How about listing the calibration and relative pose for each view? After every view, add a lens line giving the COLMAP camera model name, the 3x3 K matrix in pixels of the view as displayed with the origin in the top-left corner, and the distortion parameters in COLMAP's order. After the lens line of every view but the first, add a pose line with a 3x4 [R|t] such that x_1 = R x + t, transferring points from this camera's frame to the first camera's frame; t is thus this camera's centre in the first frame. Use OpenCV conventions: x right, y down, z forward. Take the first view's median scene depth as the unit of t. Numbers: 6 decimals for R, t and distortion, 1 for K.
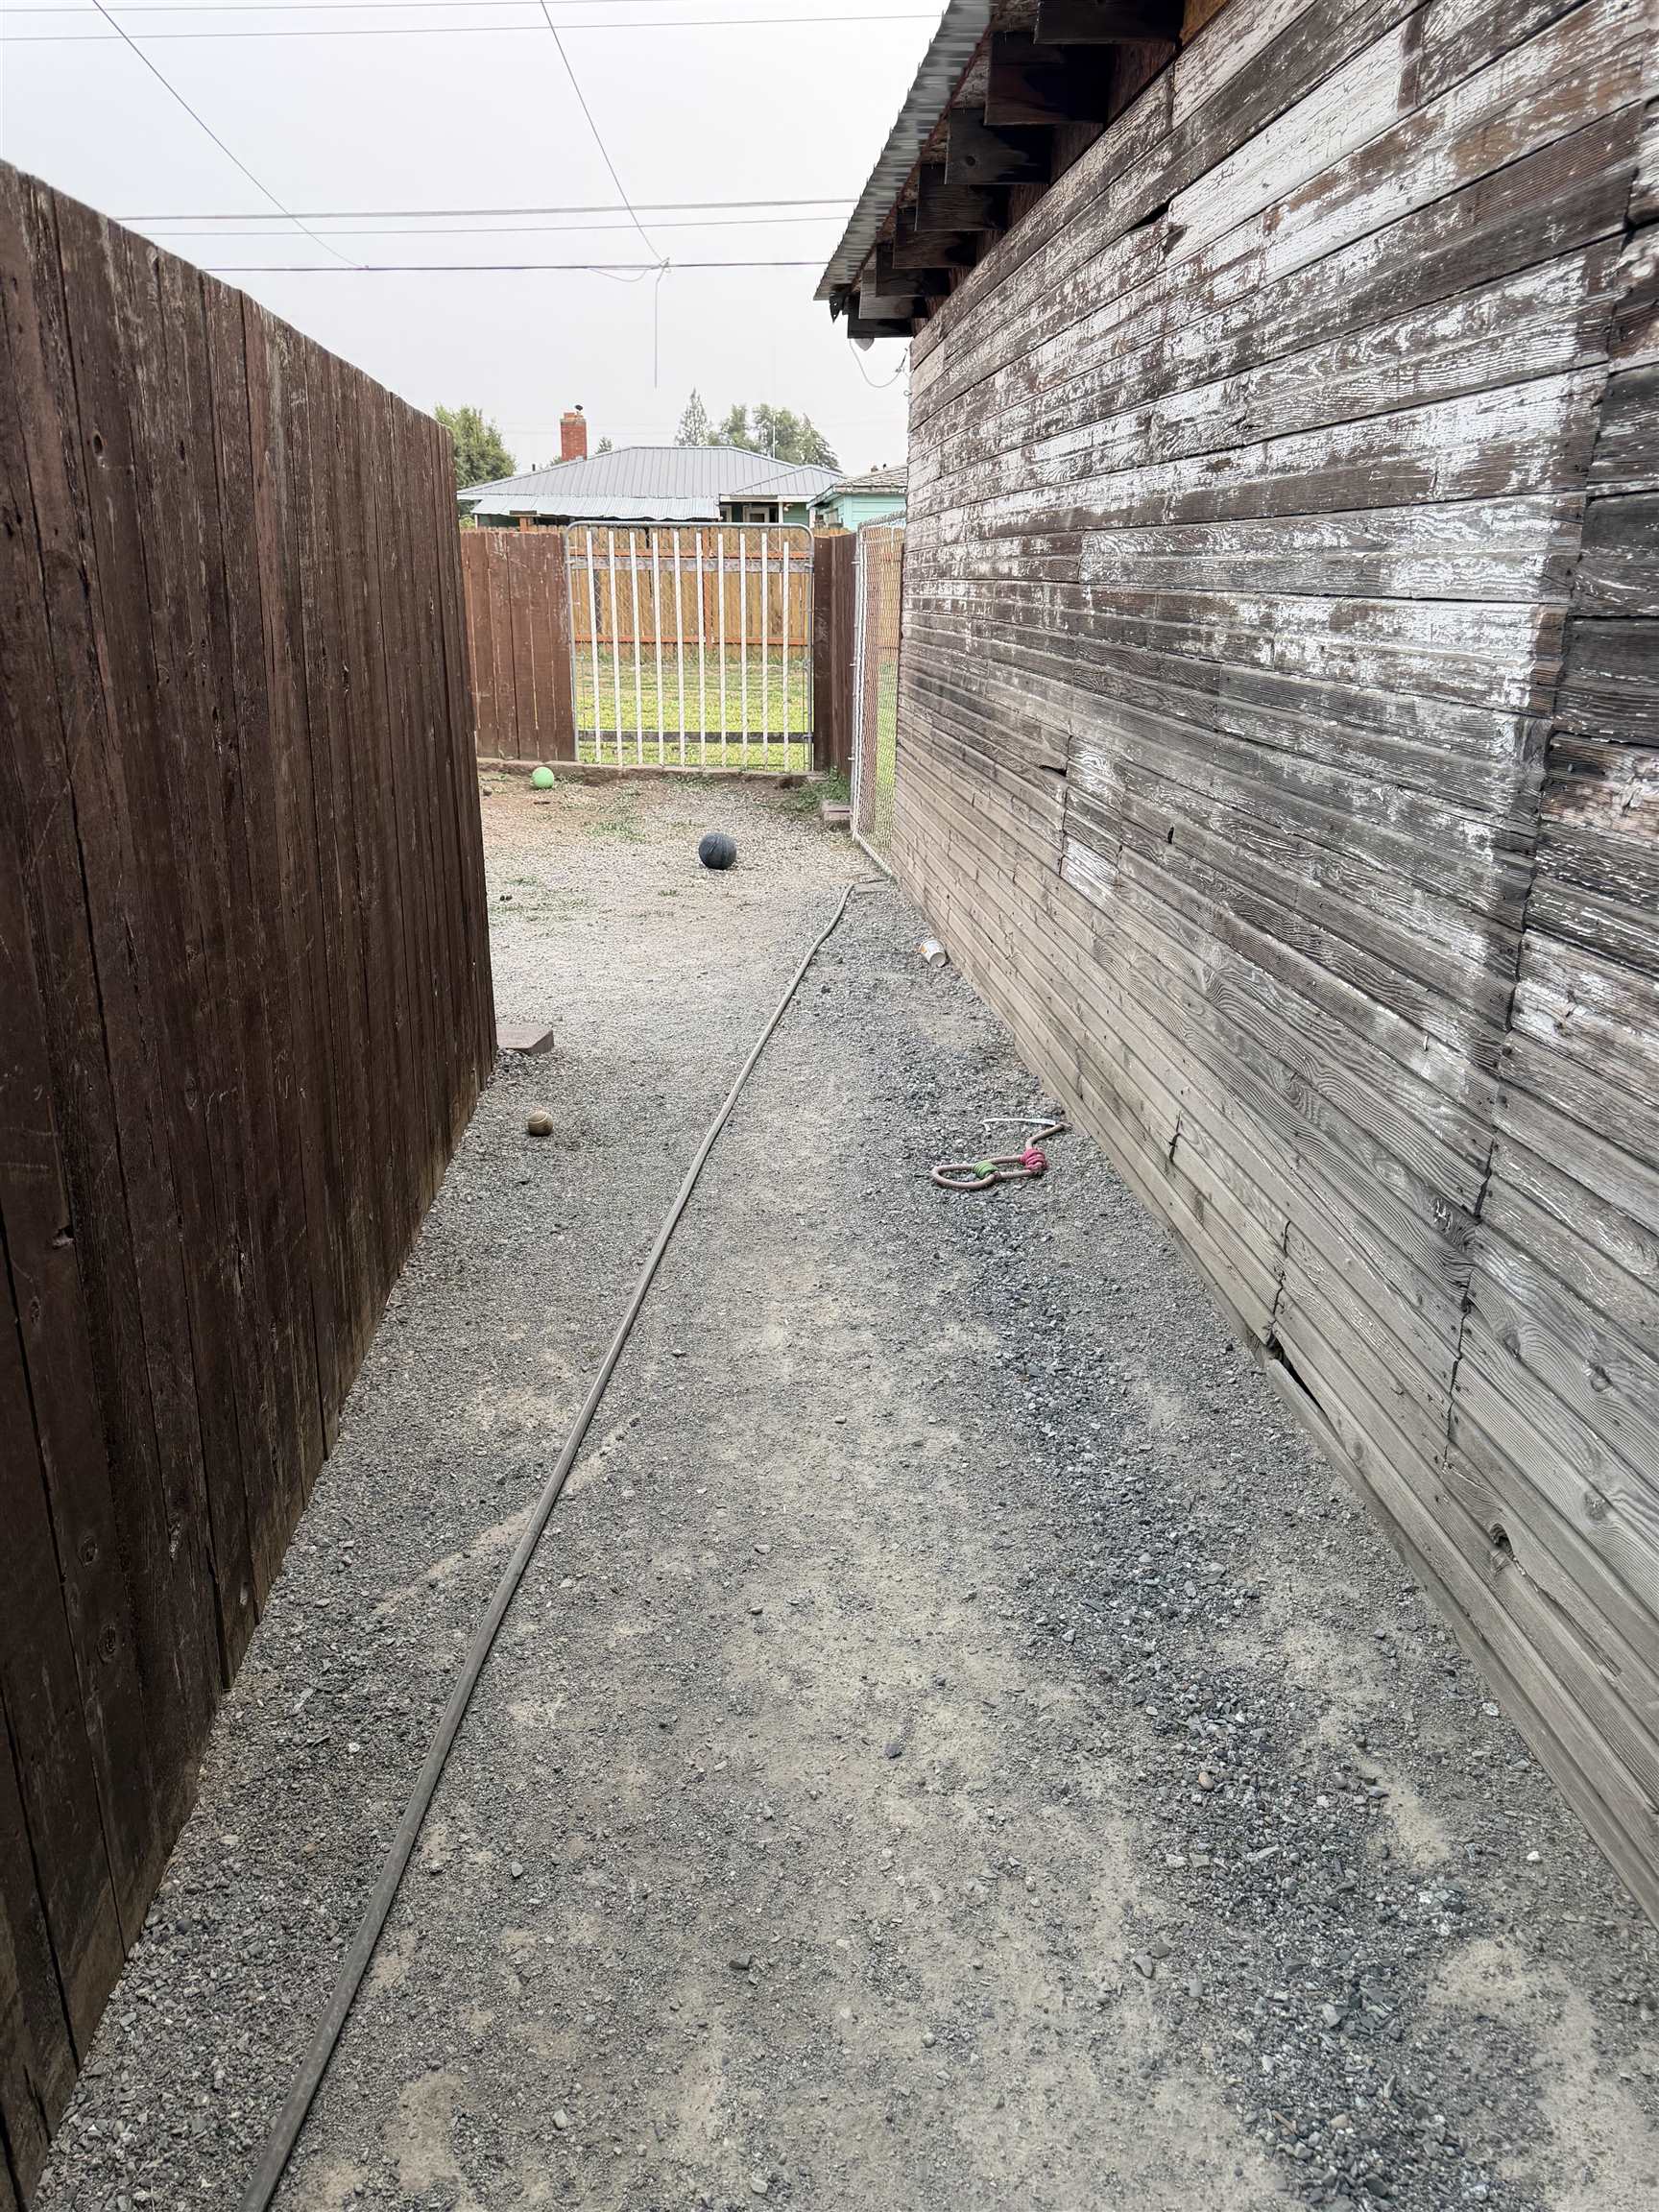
lens RADIAL K [[1567.3, 0, 819.3], [0, 1567.3, 1094.1], [0, 0, 1]] dist [0.019472, -0.018667]
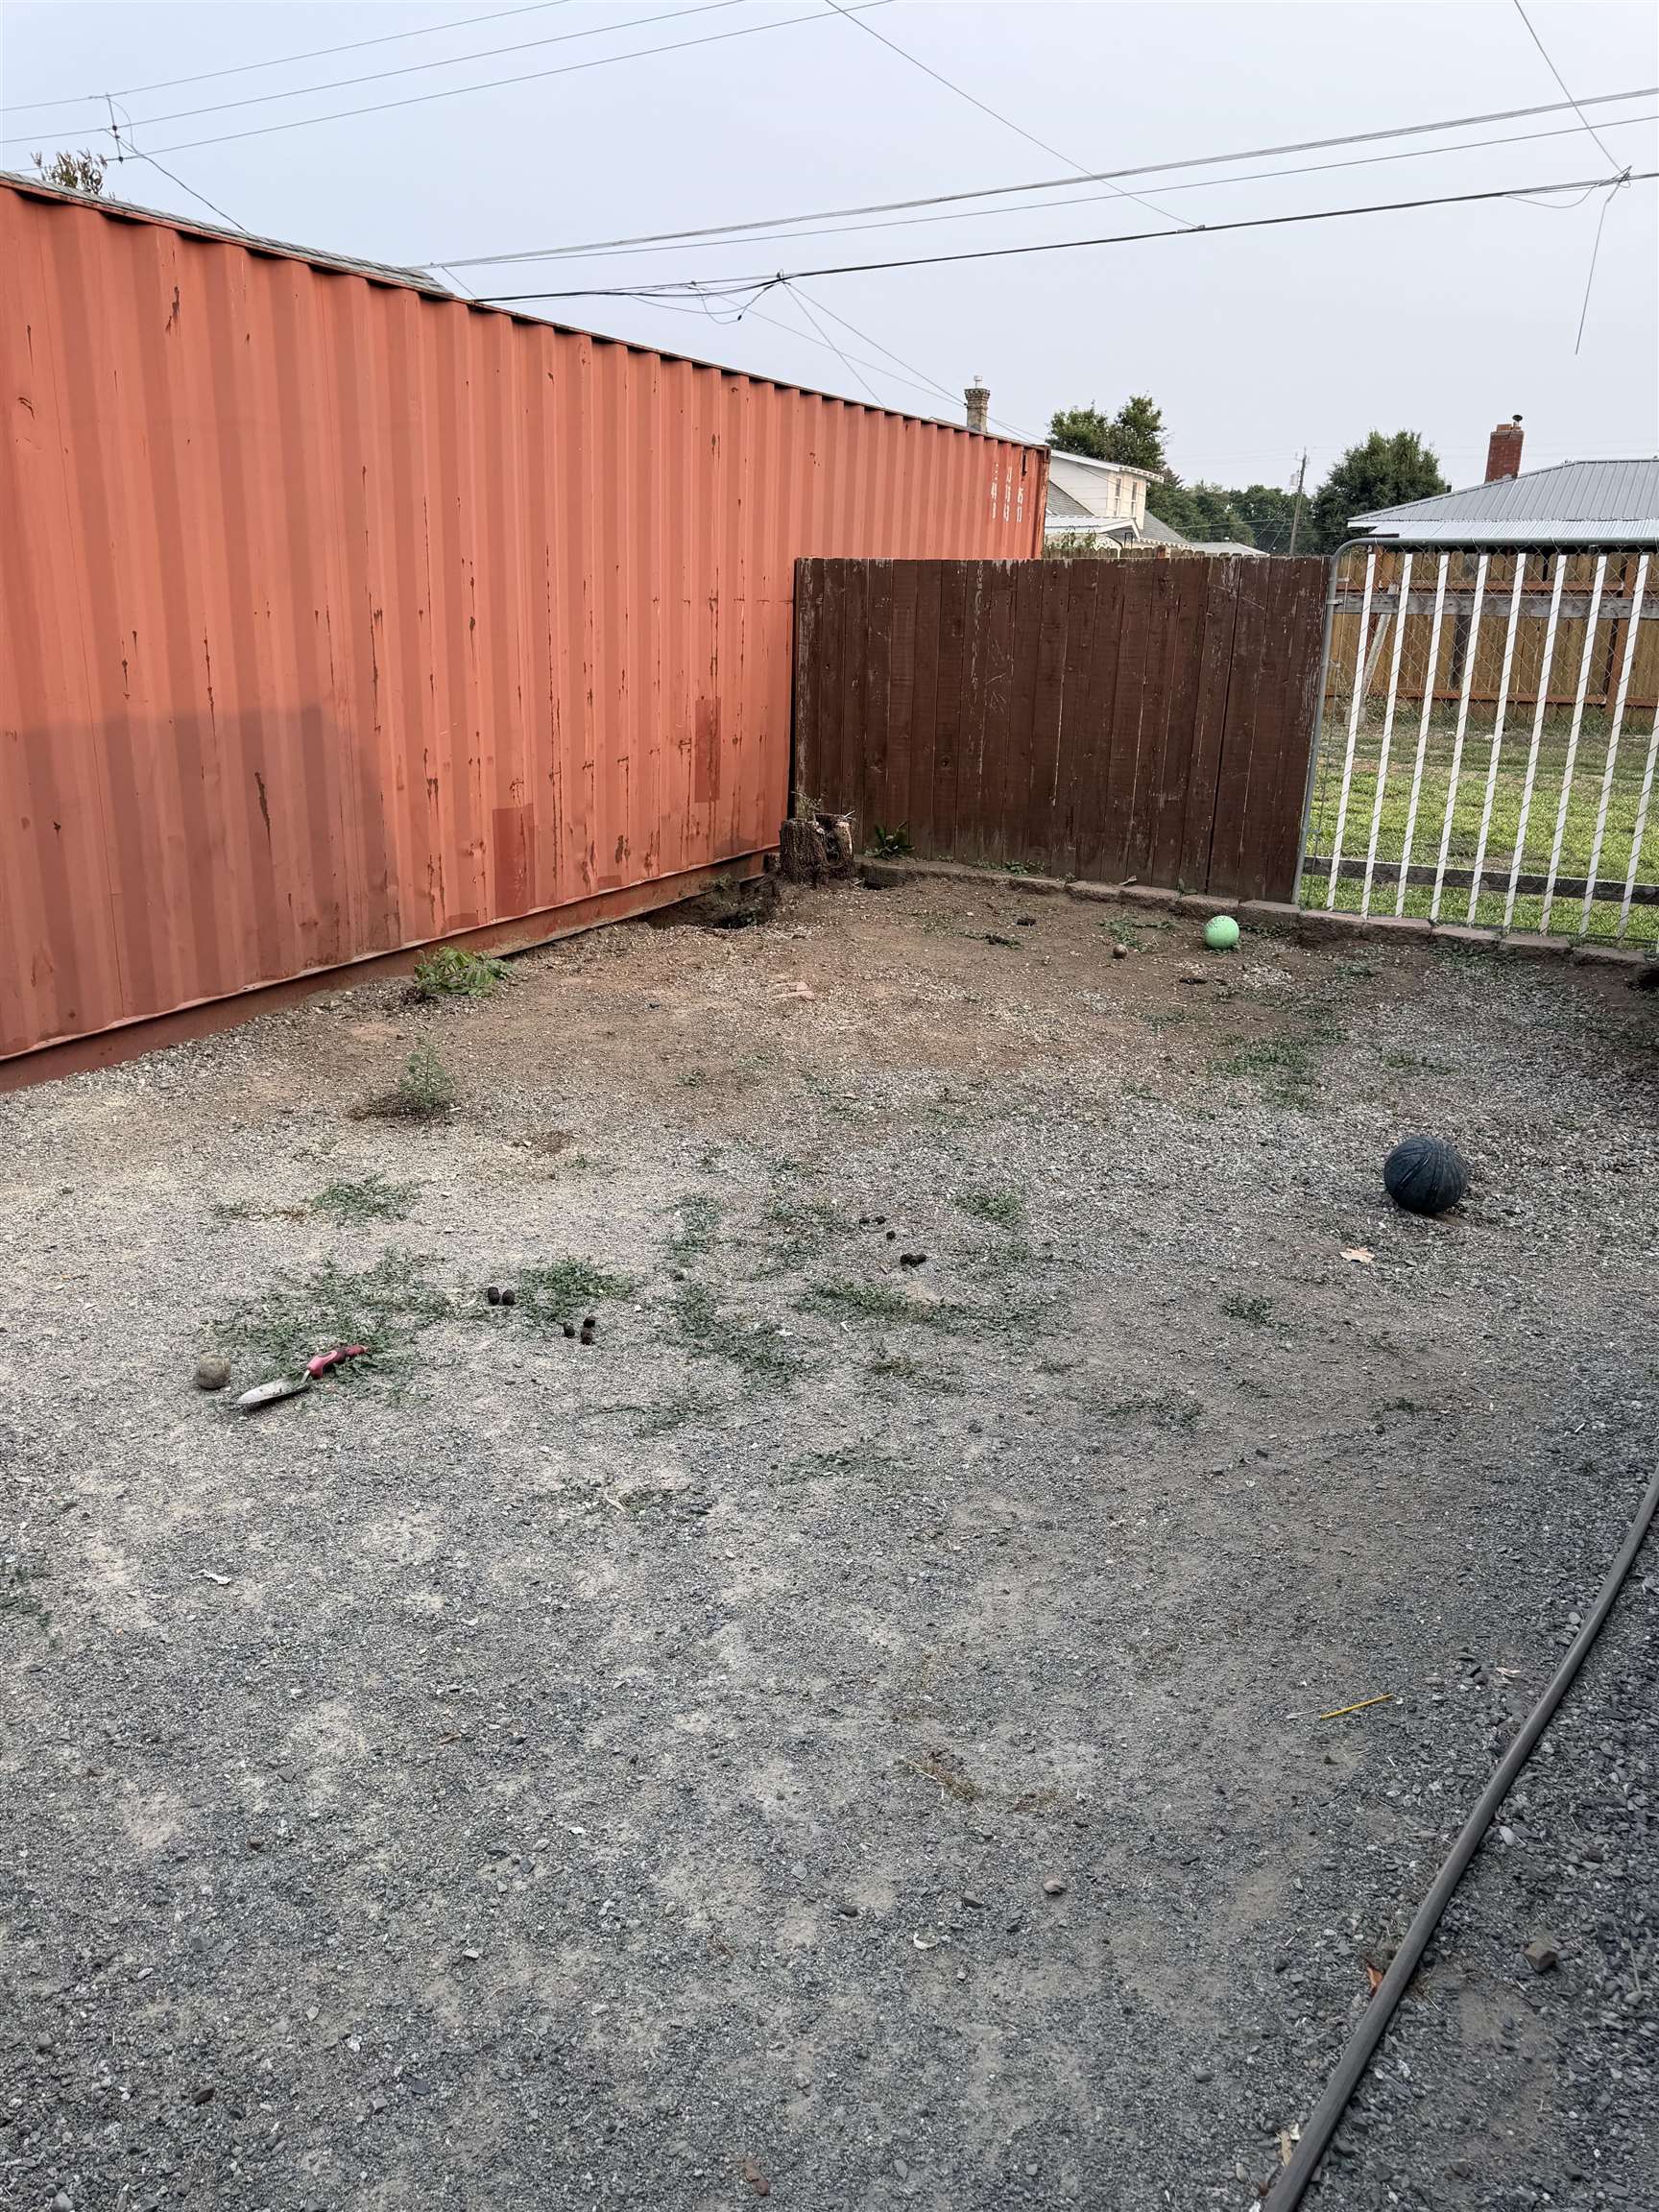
lens RADIAL K [[1567.3, 0, 819.3], [0, 1567.3, 1094.1], [0, 0, 1]] dist [0.019472, -0.018667]
pose [[0.854941, 0.166547, -0.491263, 0.009916], [-0.176127, 0.983995, 0.027079, -0.117836], [0.487910, 0.063373, 0.870590, 0.343063]]
